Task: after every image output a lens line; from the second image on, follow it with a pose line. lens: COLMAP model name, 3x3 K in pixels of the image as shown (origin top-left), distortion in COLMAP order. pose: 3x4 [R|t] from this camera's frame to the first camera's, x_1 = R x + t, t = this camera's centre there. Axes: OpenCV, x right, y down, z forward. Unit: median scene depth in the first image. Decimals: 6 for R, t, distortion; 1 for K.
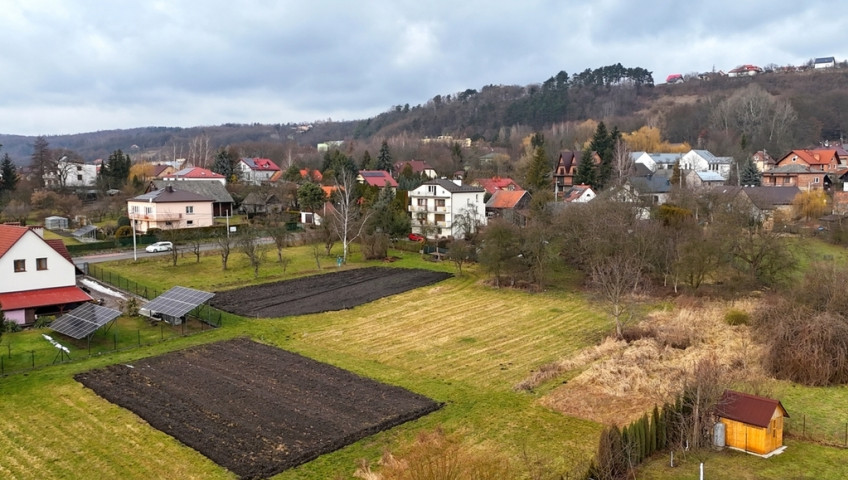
lens RADIAL K [[810.9, 0, 424.0], [0, 810.9, 240.0], [0, 0, 1]] dist [0.141204, -0.235714]
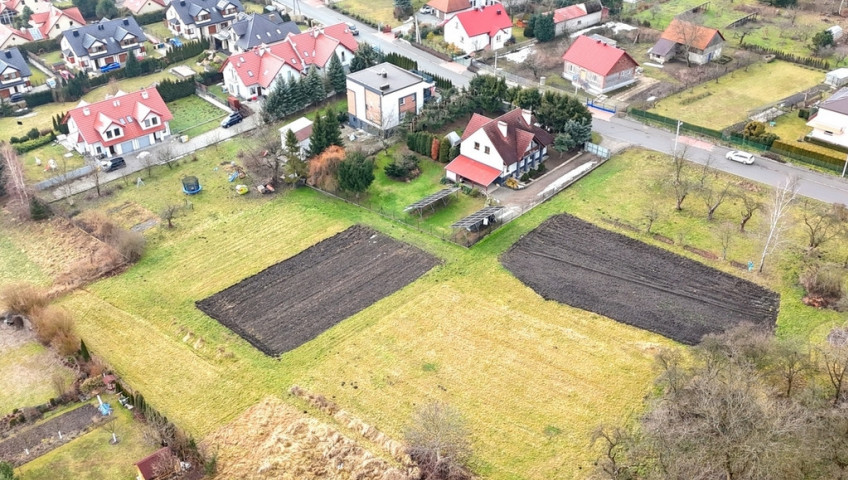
lens RADIAL K [[810.9, 0, 424.0], [0, 810.9, 240.0], [0, 0, 1]] dist [0.141204, -0.235714]
pose [[-0.006881, 0.542427, -0.840075, 0.536316], [-0.075518, 0.837414, 0.541328, -0.383703], [0.997121, 0.067166, 0.035201, 0.510620]]
